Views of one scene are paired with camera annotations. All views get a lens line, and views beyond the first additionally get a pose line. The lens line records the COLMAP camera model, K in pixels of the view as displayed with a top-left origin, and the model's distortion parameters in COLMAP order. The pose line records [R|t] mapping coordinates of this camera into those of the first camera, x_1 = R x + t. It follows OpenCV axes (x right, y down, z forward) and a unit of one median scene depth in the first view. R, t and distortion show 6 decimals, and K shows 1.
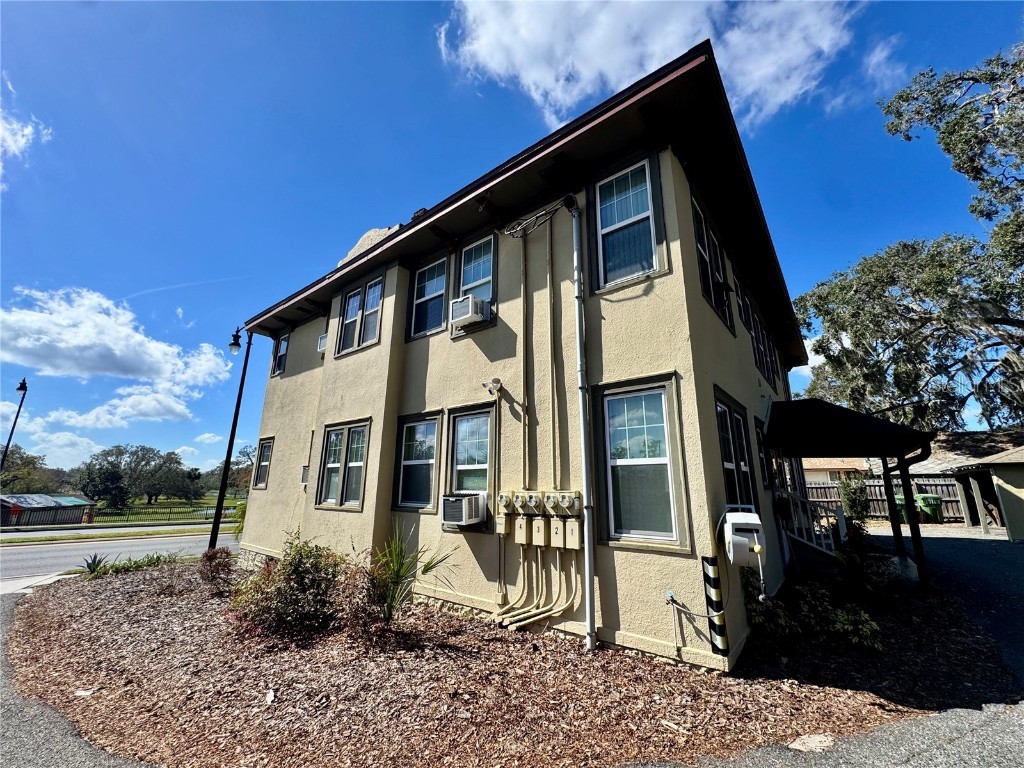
lens RADIAL K [[410.5, 0, 512.0], [0, 410.5, 384.0], [0, 0, 1]] dist [-0.001897, 0.000258]
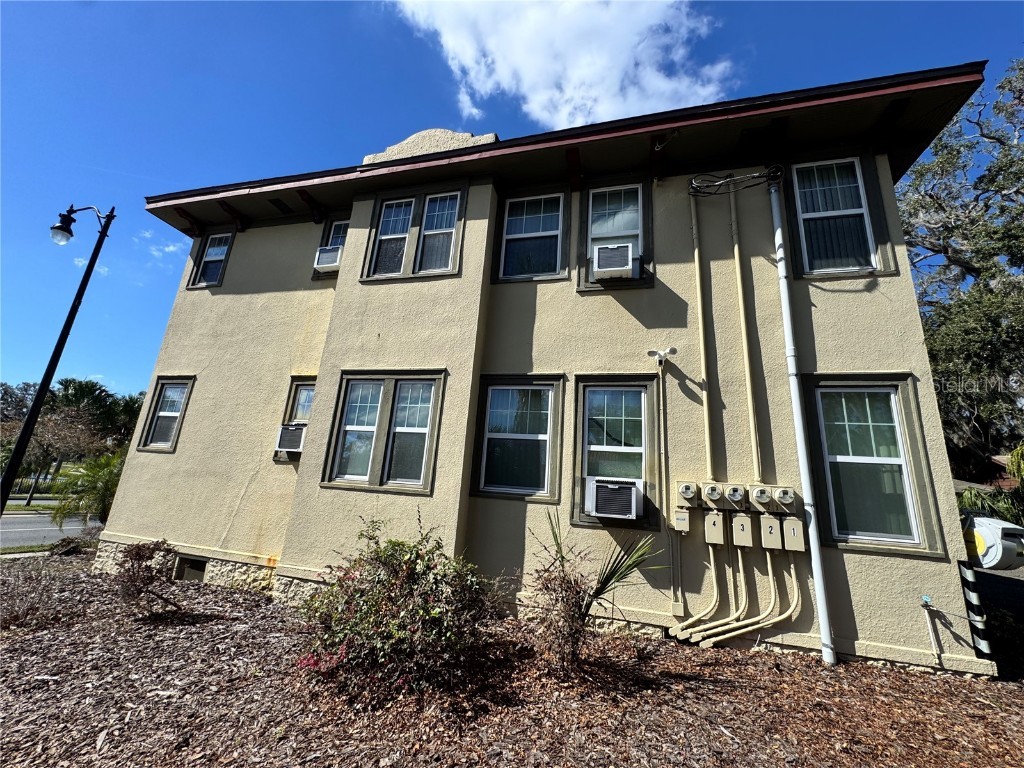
lens RADIAL K [[410.5, 0, 512.0], [0, 410.5, 384.0], [0, 0, 1]] dist [-0.001897, 0.000258]
pose [[0.914001, 0.157752, 0.373787, -0.728978], [-0.160815, 0.986712, -0.023199, 0.149838], [-0.372479, -0.038907, 0.927225, 0.381441]]
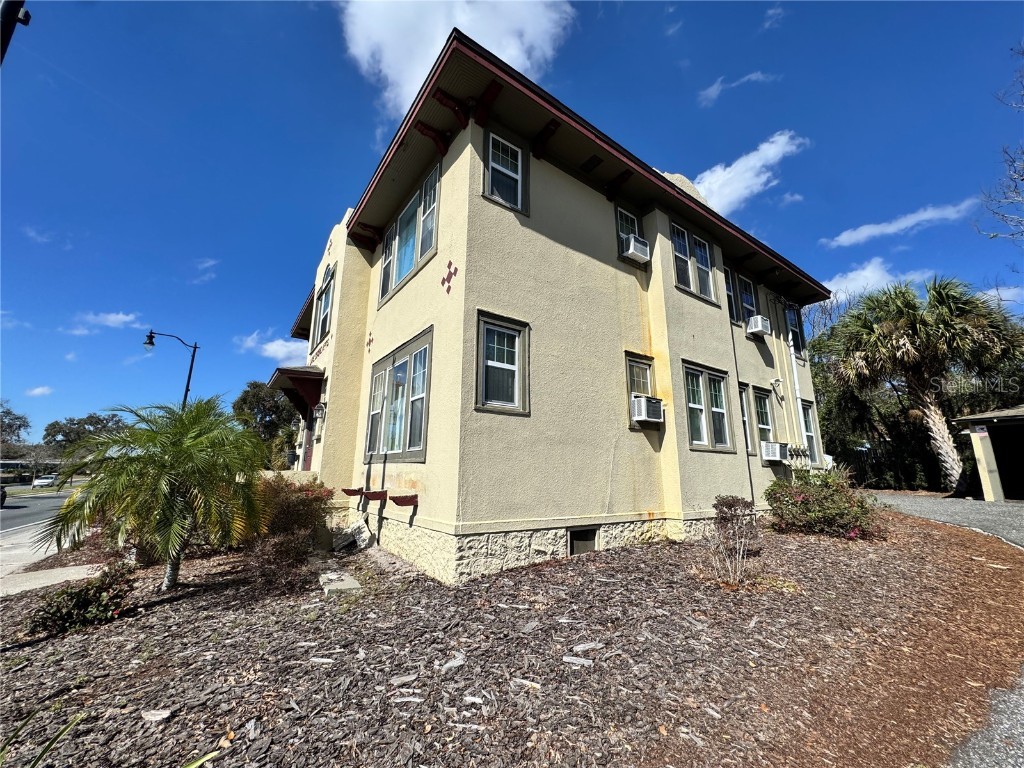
lens RADIAL K [[410.5, 0, 512.0], [0, 410.5, 384.0], [0, 0, 1]] dist [-0.001897, 0.000258]
pose [[0.276560, 0.202758, 0.939363, -2.240769], [-0.243263, 0.960423, -0.135684, 0.588201], [-0.929698, -0.190987, 0.314938, 1.711606]]
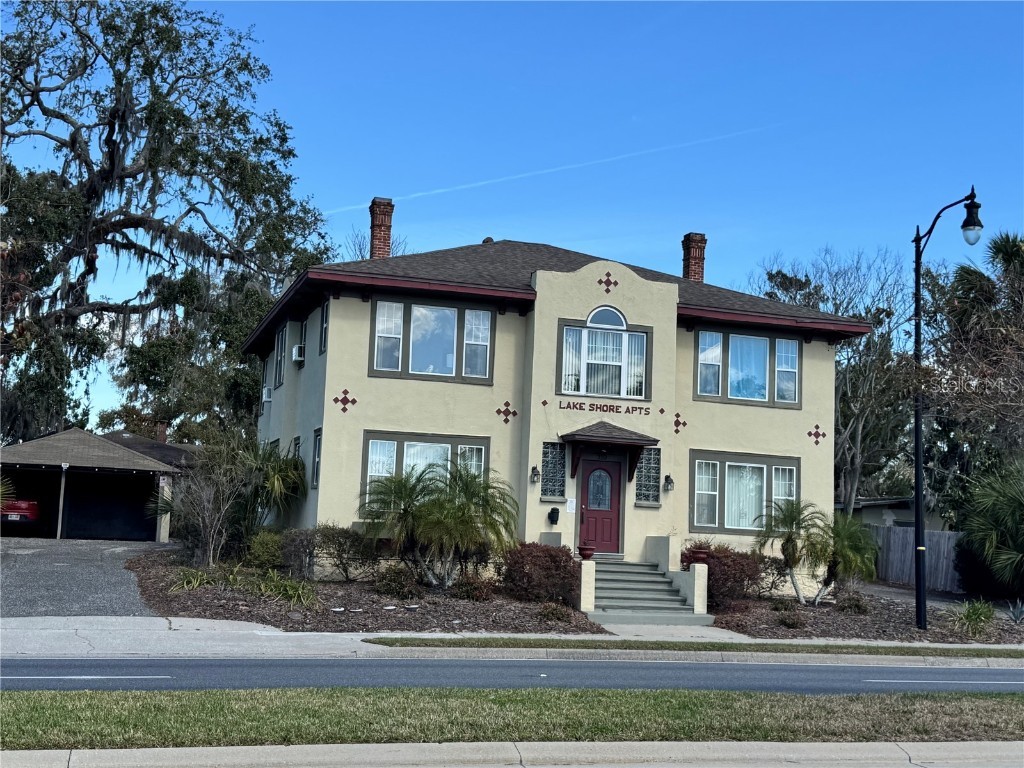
lens RADIAL K [[1356.3, 0, 512.0], [0, 1356.3, 384.0], [0, 0, 1]] dist [0.118965, -0.057830]
pose [[-0.831073, 0.023900, 0.555649, -3.697424], [-0.185892, 0.929680, -0.318024, 2.305444], [-0.524177, -0.367592, -0.768189, 8.113295]]
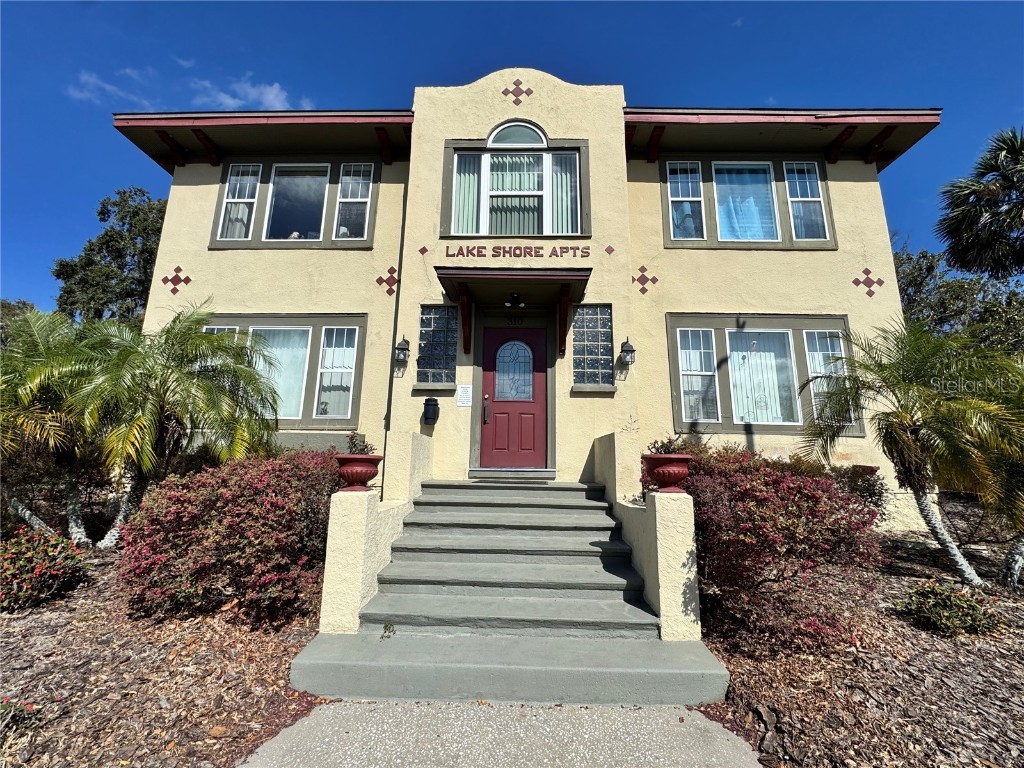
lens RADIAL K [[410.5, 0, 512.0], [0, 410.5, 384.0], [0, 0, 1]] dist [-0.001897, 0.000258]
pose [[-0.604614, 0.134659, 0.785053, -1.590172], [-0.218946, 0.919542, -0.326351, 1.180925], [-0.765836, -0.369200, -0.526486, 3.736517]]
